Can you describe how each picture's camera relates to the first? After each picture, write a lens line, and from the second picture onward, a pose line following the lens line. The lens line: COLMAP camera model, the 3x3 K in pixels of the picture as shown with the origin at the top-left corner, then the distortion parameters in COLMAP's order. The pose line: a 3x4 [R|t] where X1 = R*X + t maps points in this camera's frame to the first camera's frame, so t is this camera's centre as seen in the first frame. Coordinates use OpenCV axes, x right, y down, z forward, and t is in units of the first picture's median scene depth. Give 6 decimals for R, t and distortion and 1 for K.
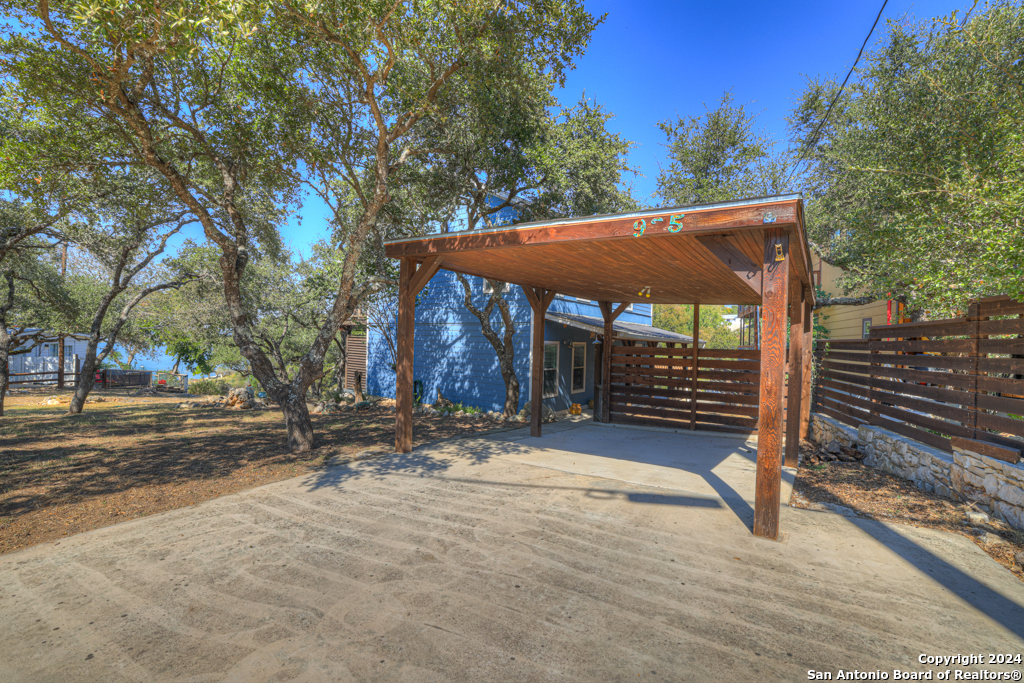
lens RADIAL K [[429.3, 0, 505.9], [0, 429.3, 338.9], [0, 0, 1]] dist [-0.023265, 0.004785]
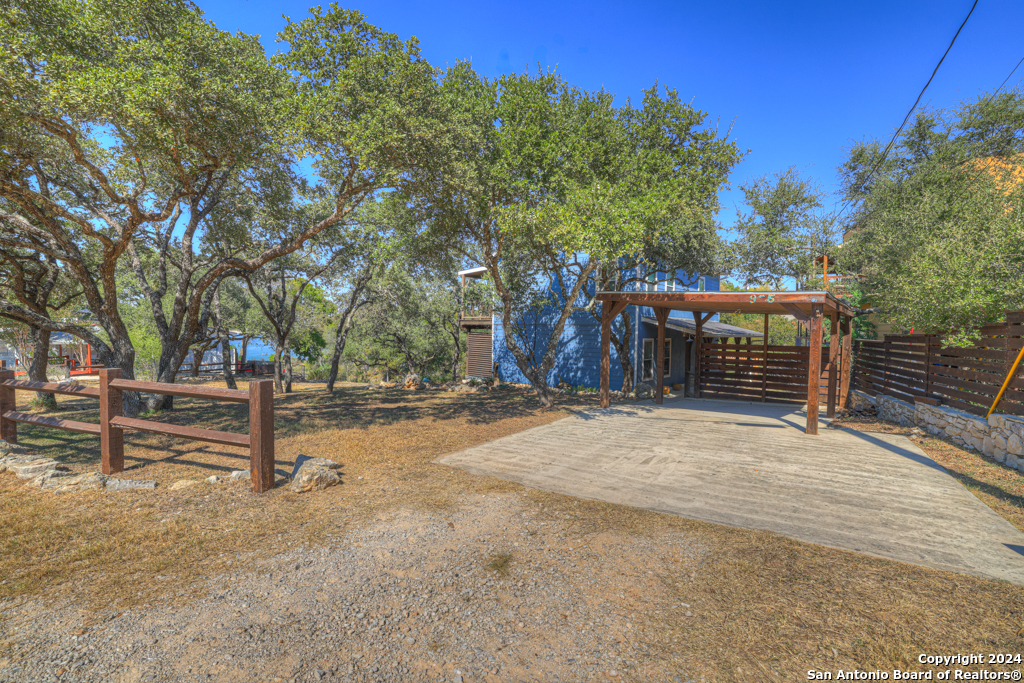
lens RADIAL K [[429.3, 0, 513.2], [0, 429.3, 346.1], [0, 0, 1]] dist [-0.023265, 0.004785]
pose [[0.996135, -0.011758, -0.087050, -0.241303], [0.015247, 0.999102, 0.039533, -0.040402], [0.086507, -0.040707, 0.995419, -0.431005]]
